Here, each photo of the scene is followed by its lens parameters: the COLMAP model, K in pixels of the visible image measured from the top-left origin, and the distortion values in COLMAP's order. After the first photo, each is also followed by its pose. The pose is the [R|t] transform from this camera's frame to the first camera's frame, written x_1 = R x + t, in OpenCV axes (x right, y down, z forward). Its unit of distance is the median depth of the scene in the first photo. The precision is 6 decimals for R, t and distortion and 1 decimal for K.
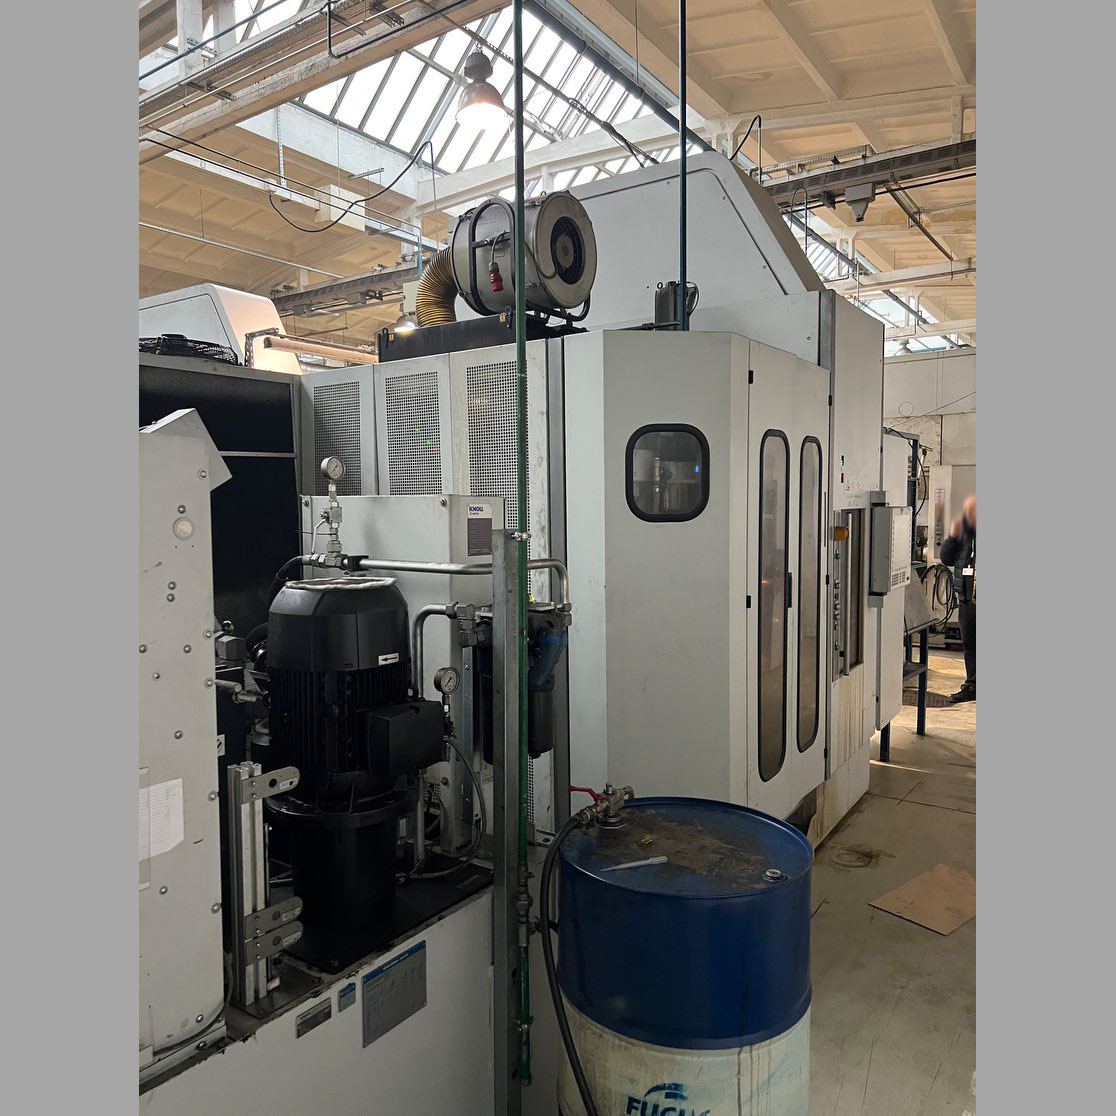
lens RADIAL K [[846.6, 0, 558.0], [0, 846.6, 558.0], [0, 0, 1]] dist [0.068720, -0.067001]
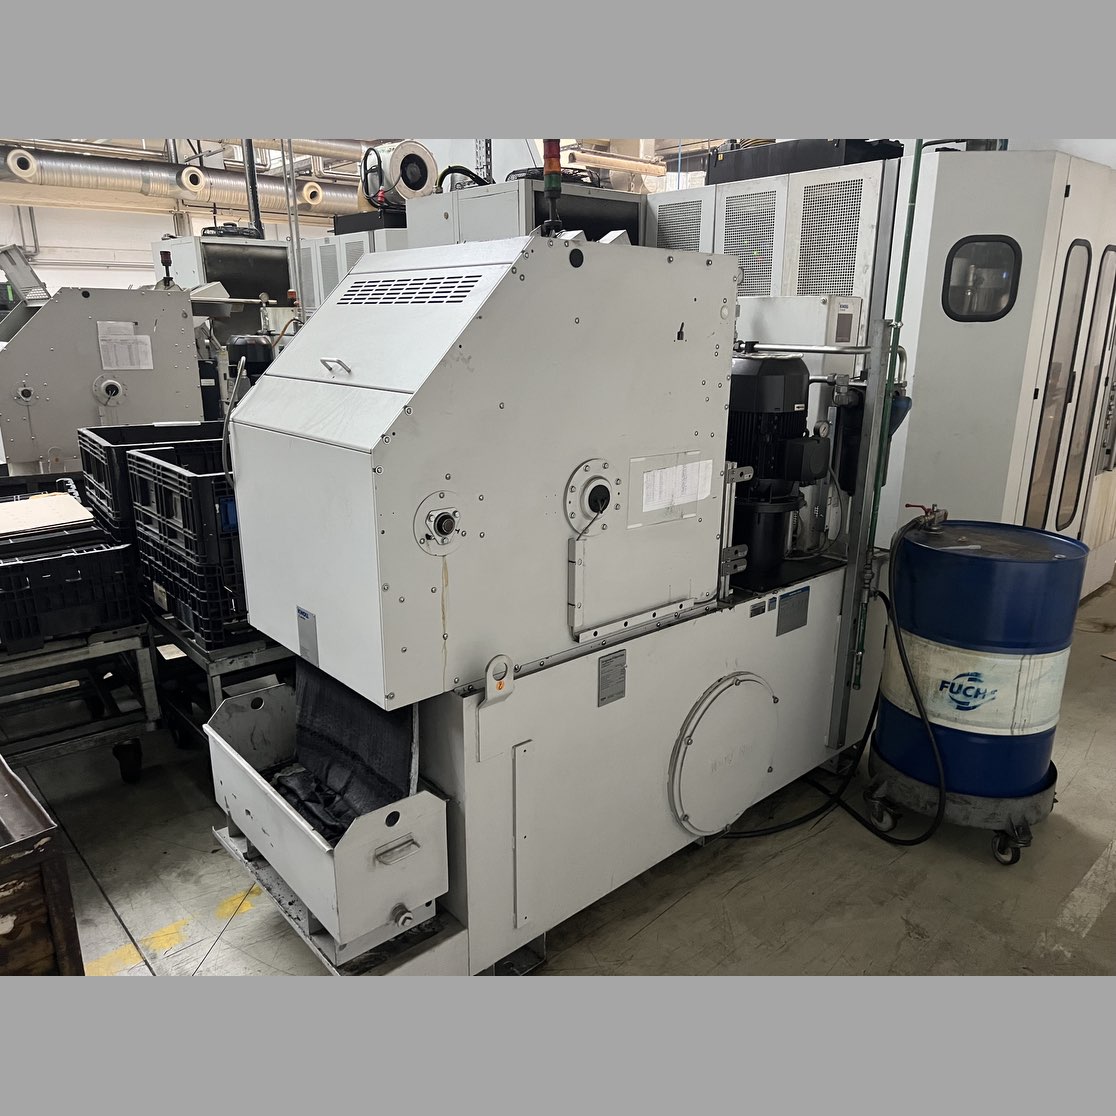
lens RADIAL K [[835.9, 0, 572.9], [0, 835.9, 558.9], [0, 0, 1]] dist [0.056190, -0.072845]
pose [[0.974110, 0.071731, -0.214394, -0.233830], [-0.023659, 0.975467, 0.218871, 0.059323], [0.224834, -0.208132, 0.951909, -0.537539]]
